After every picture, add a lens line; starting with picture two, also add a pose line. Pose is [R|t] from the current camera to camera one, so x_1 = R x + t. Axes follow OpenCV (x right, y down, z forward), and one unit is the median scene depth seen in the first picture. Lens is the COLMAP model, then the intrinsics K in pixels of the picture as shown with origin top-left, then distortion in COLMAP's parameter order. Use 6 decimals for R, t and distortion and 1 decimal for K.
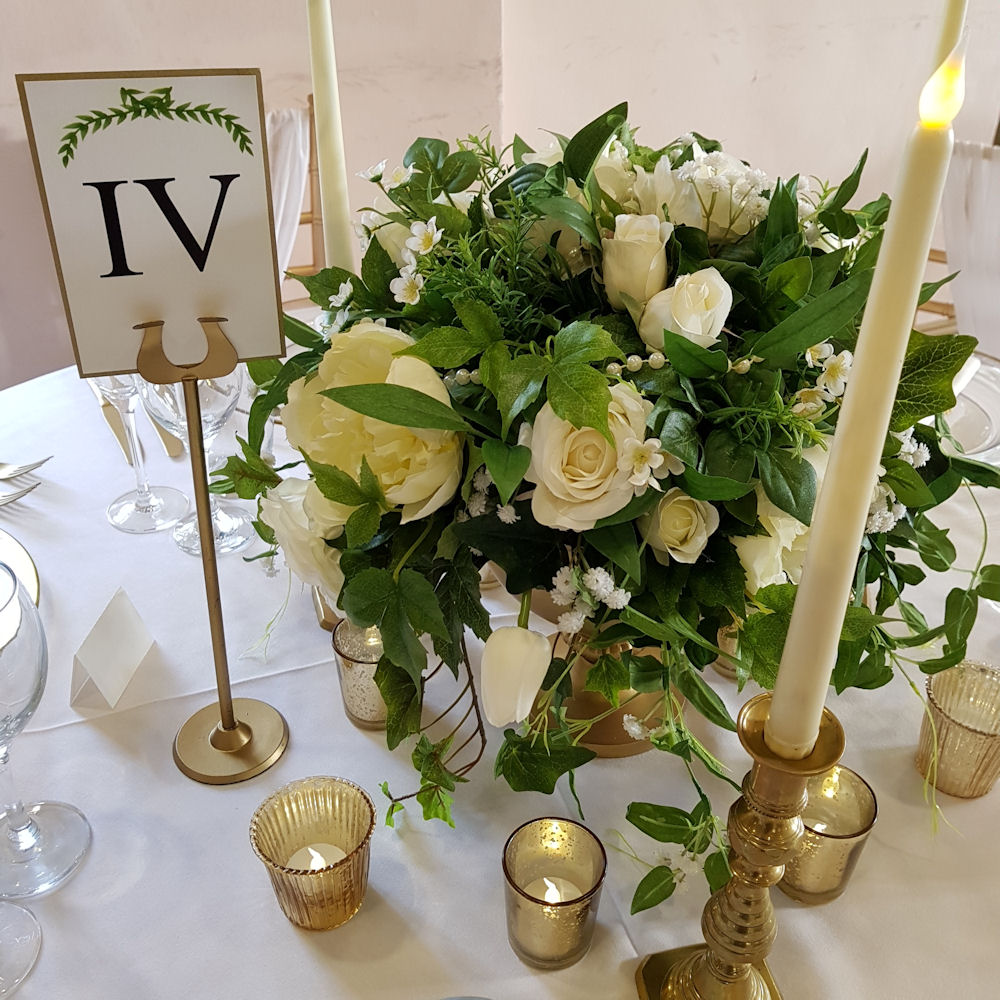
lens RADIAL K [[1048.2, 0, 523.3], [0, 1048.2, 491.9], [0, 0, 1]] dist [-0.010227, 0.000000]
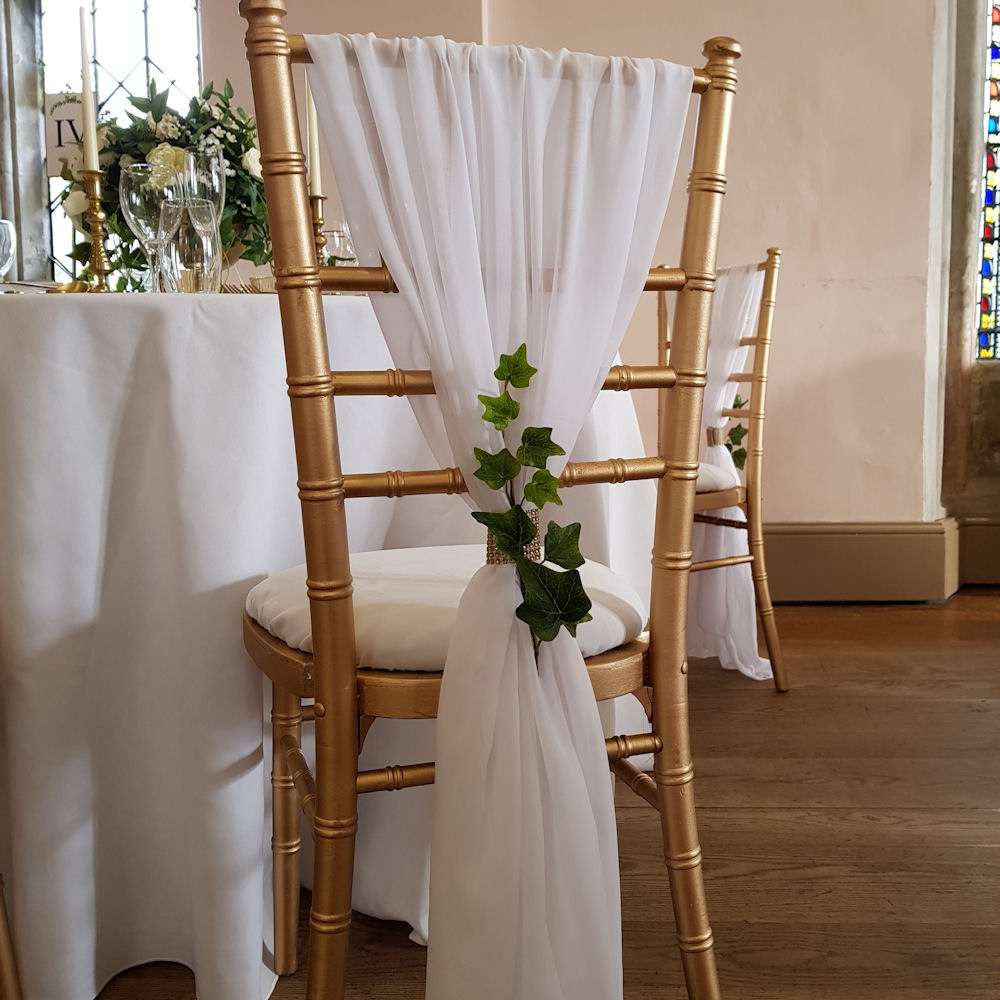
lens RADIAL K [[1048.2, 0, 522.8], [0, 1048.2, 507.4], [0, 0, 1]] dist [-0.010227, 0.000000]
pose [[0.881758, 0.024122, -0.471086, 2.864558], [-0.237660, 0.885389, -0.399504, 2.034934], [0.407457, 0.464224, 0.786432, -0.641253]]
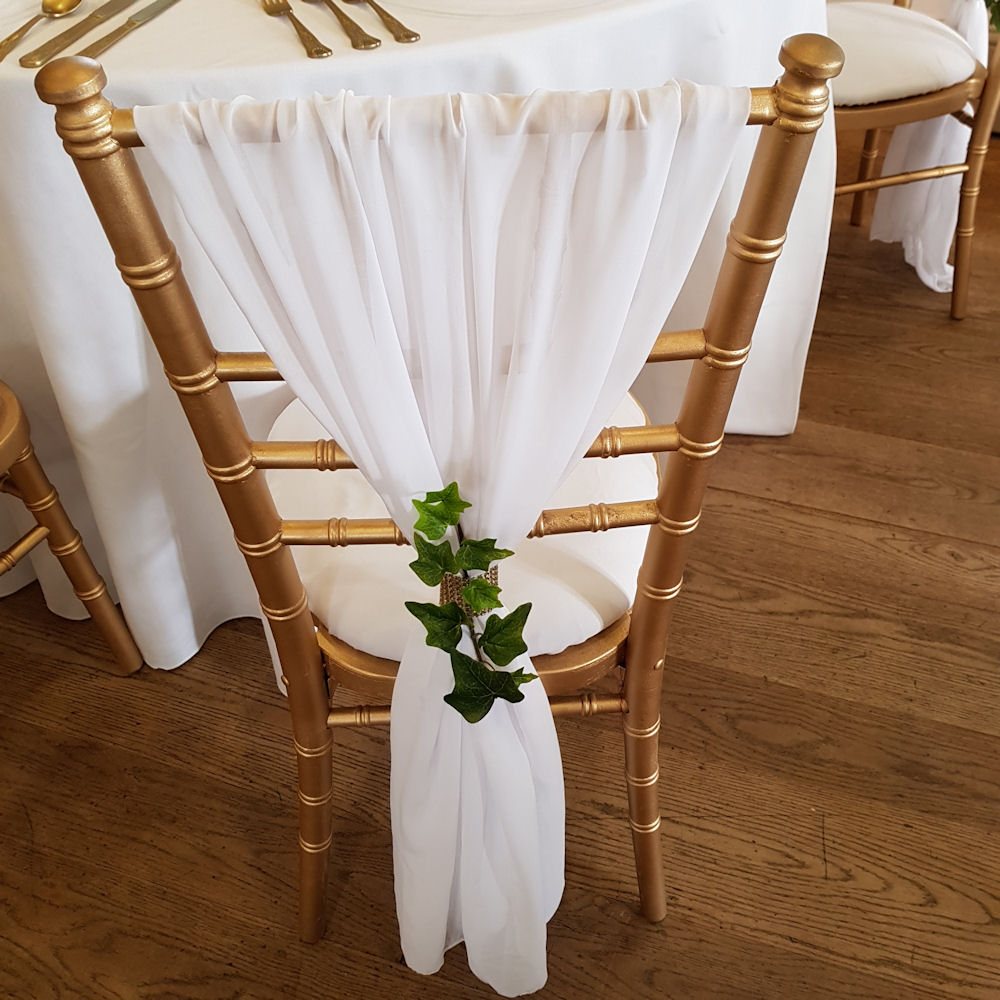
lens RADIAL K [[1048.2, 0, 518.8], [0, 1048.2, 520.1], [0, 0, 1]] dist [-0.010227, 0.000000]
pose [[0.736566, 0.465557, -0.490639, 2.841436], [-0.373096, 0.884726, 0.279391, 0.893670], [0.564154, -0.022735, 0.825357, -0.557282]]
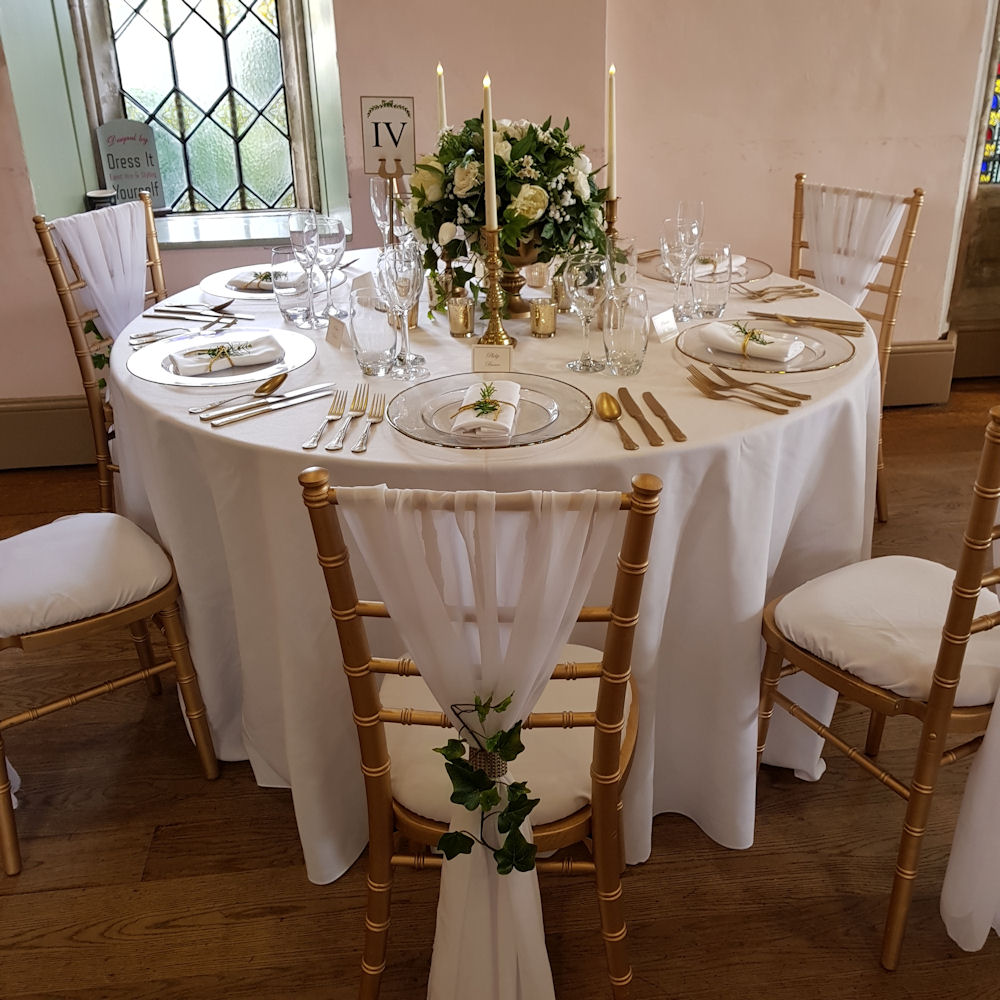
lens RADIAL K [[1048.2, 0, 531.1], [0, 1048.2, 506.8], [0, 0, 1]] dist [-0.010227, 0.000000]
pose [[0.953665, 0.104862, -0.282006, 1.529690], [-0.143633, 0.982270, -0.120476, 1.623979], [0.264373, 0.155399, 0.951818, -2.581280]]
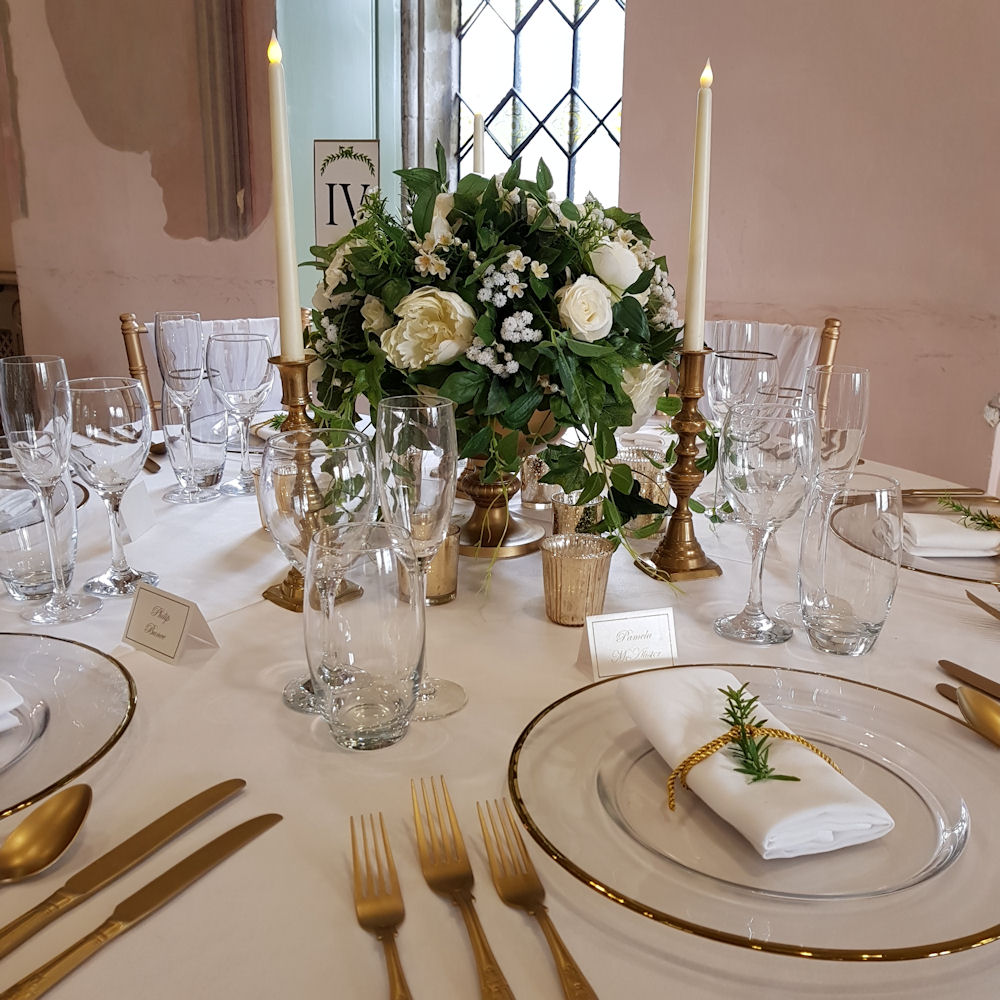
lens RADIAL K [[1048.2, 0, 522.9], [0, 1048.2, 518.8], [0, 0, 1]] dist [-0.010227, 0.000000]
pose [[0.589080, 0.215018, -0.778943, 1.947141], [-0.453150, 0.886017, -0.098123, 0.442003], [0.669059, 0.410780, 0.619370, 0.083826]]
